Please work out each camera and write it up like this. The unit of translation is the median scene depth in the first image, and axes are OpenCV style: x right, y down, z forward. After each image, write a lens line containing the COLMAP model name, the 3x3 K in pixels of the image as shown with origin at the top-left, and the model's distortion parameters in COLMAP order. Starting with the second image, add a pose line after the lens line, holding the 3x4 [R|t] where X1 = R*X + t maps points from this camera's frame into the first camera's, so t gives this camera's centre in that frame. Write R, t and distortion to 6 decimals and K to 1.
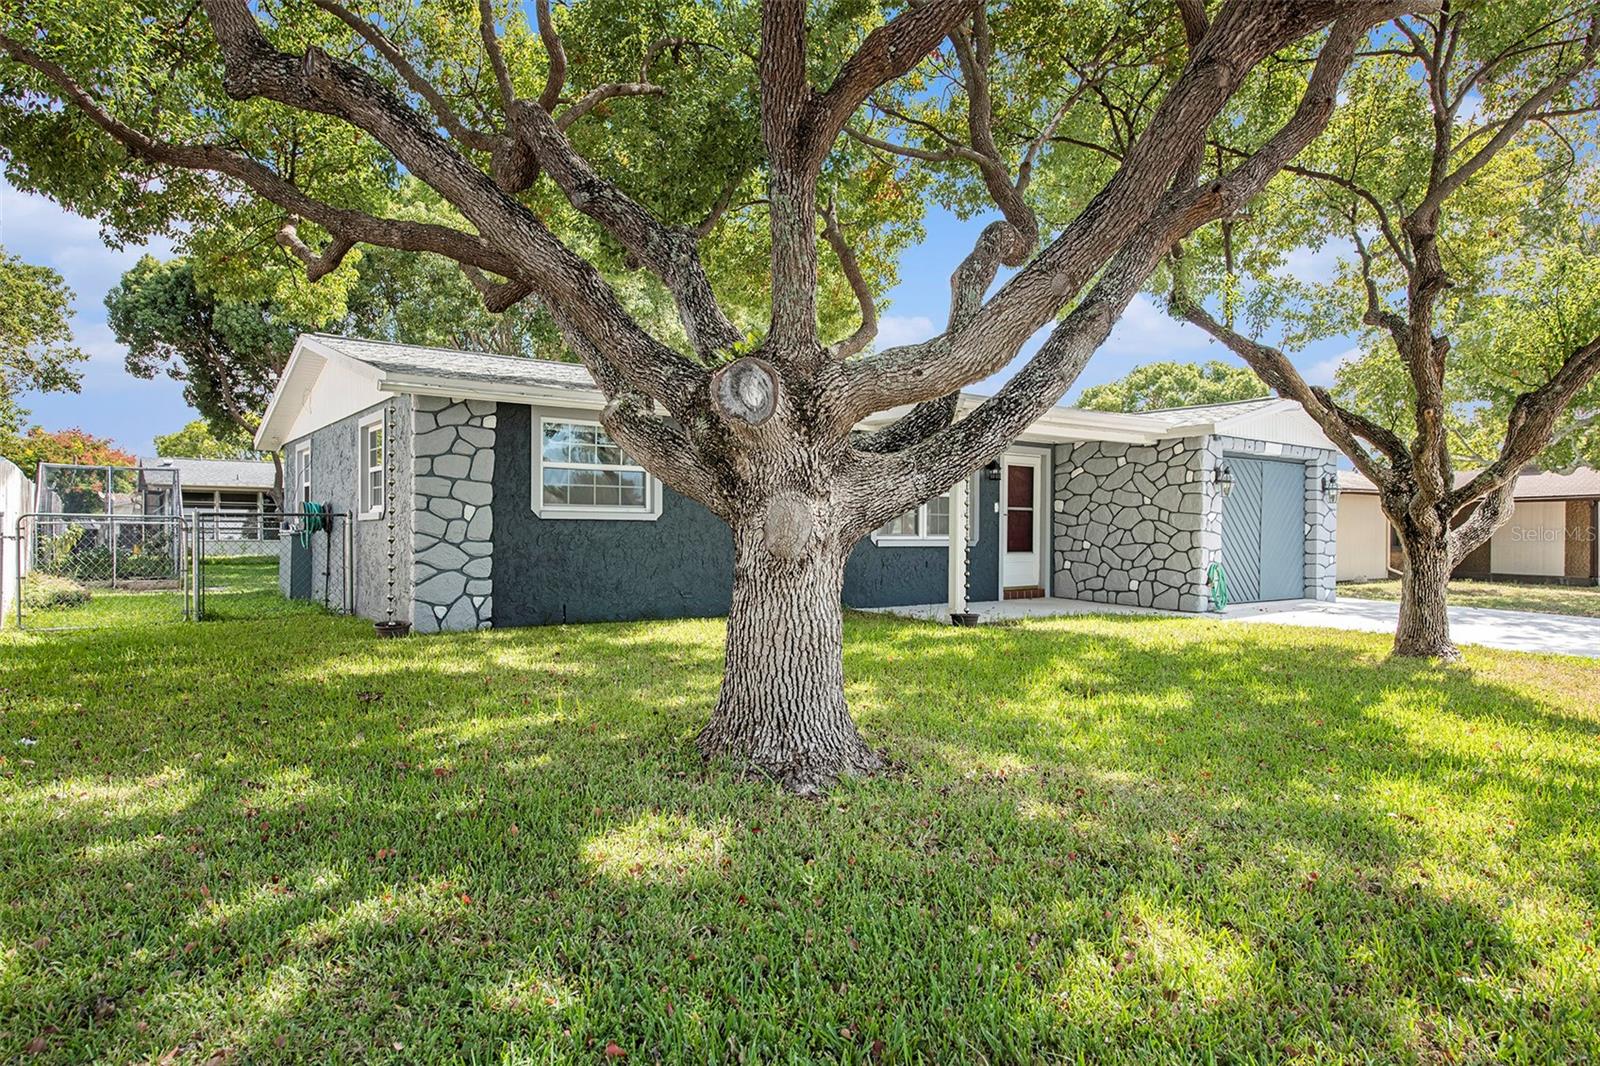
lens RADIAL K [[991.2, 0, 803.0], [0, 991.2, 523.6], [0, 0, 1]] dist [-0.001527, 0.003361]
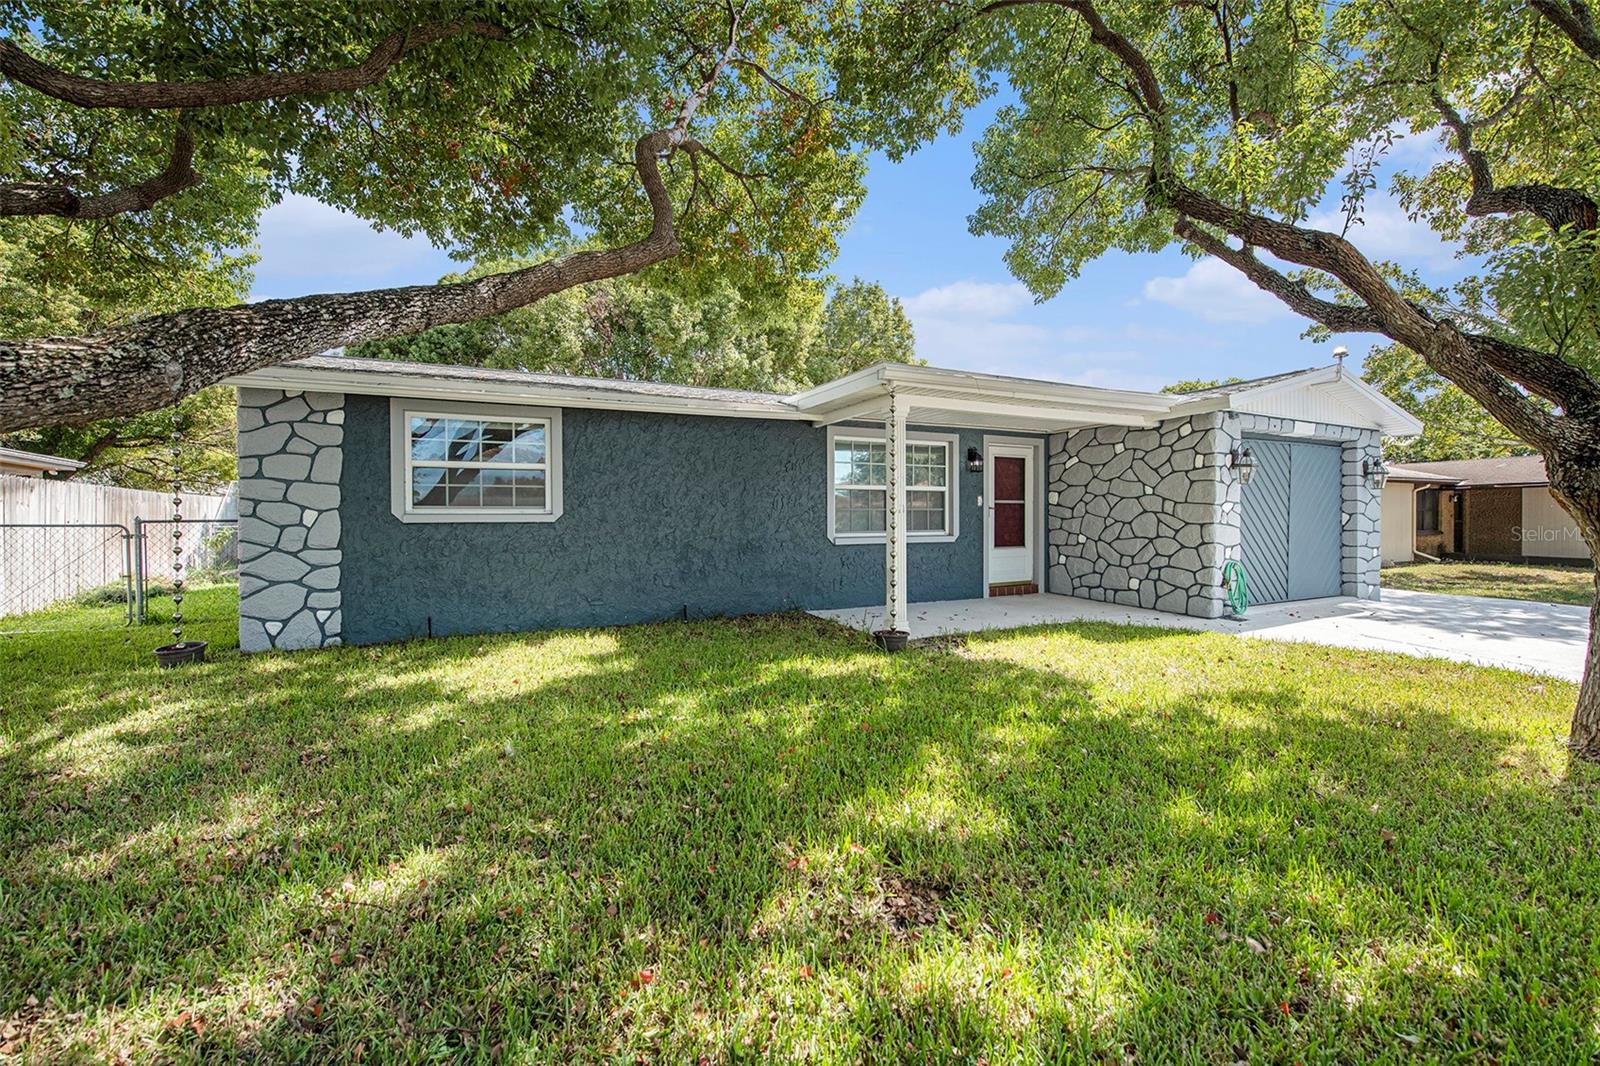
lens RADIAL K [[665.2, 0, 787.6], [0, 665.2, 523.6], [0, 0, 1]] dist [-0.016480, -0.001064]
pose [[0.979169, -0.011828, -0.202701, 0.150862], [0.014398, 0.999833, 0.011212, -0.004427], [0.202535, -0.013897, 0.979176, 0.352515]]
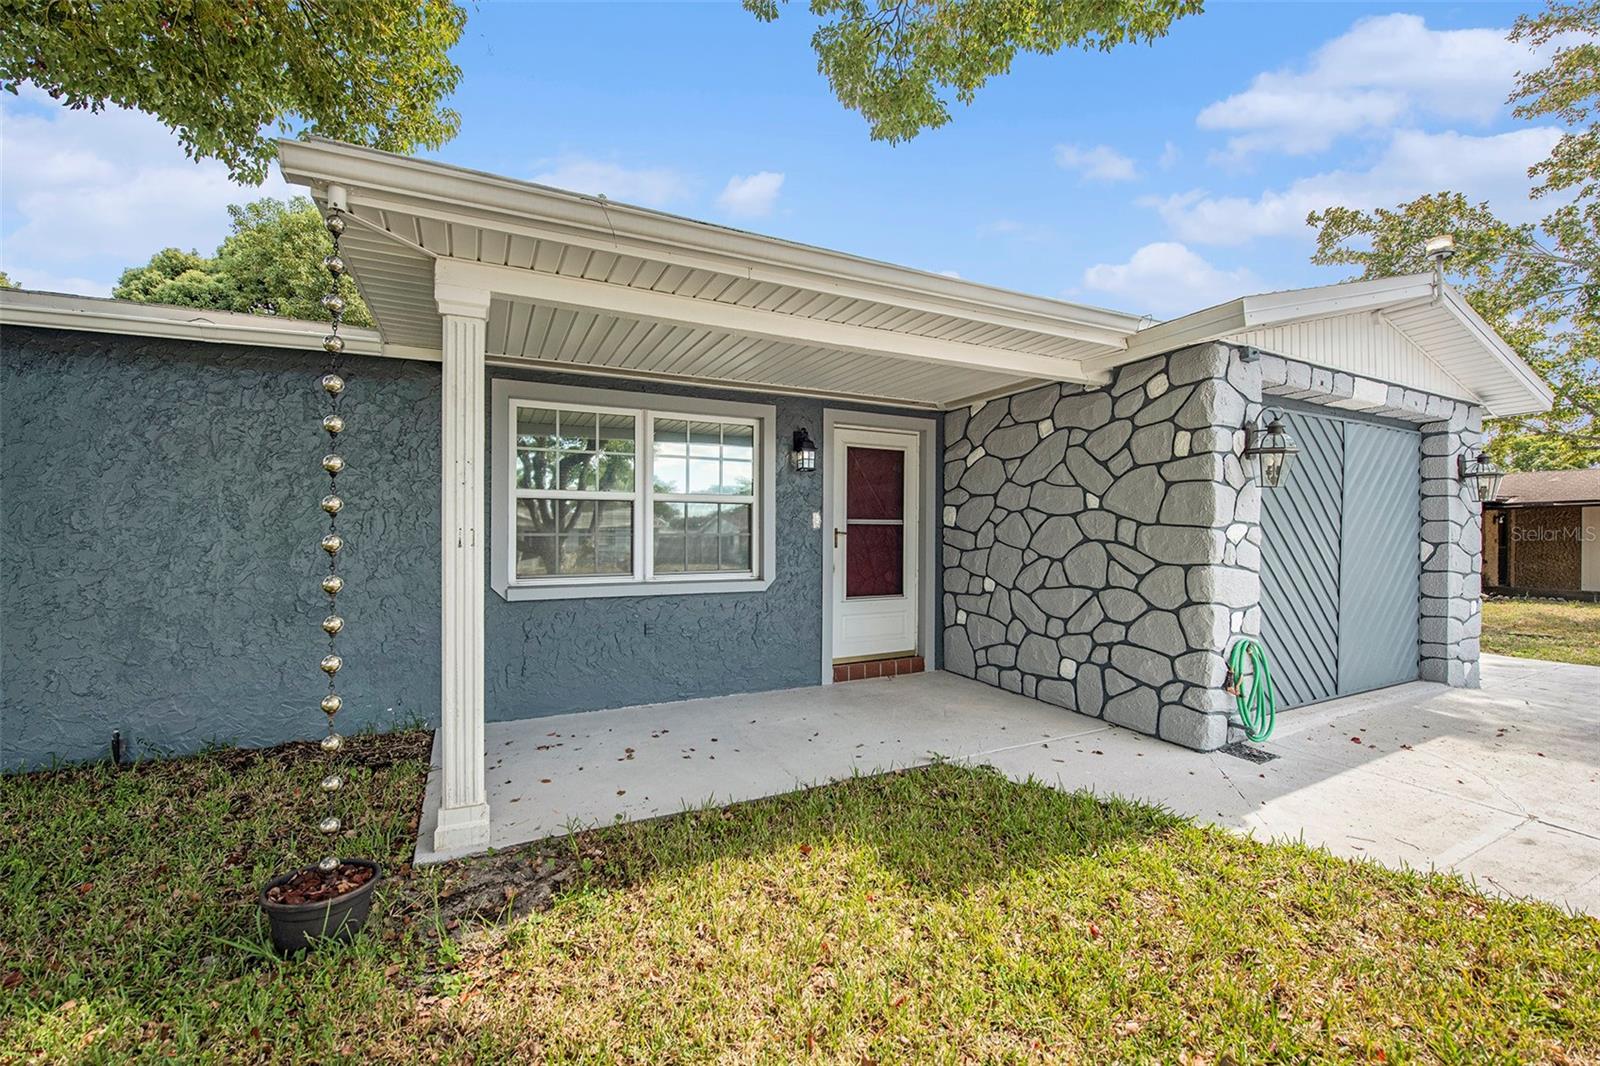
lens RADIAL K [[665.2, 0, 796.6], [0, 665.2, 546.5], [0, 0, 1]] dist [-0.016480, -0.001064]
pose [[0.982462, -0.009257, -0.186231, 0.268592], [0.012312, 0.999808, 0.015258, -0.007608], [0.186054, -0.017284, 0.982388, 0.659776]]
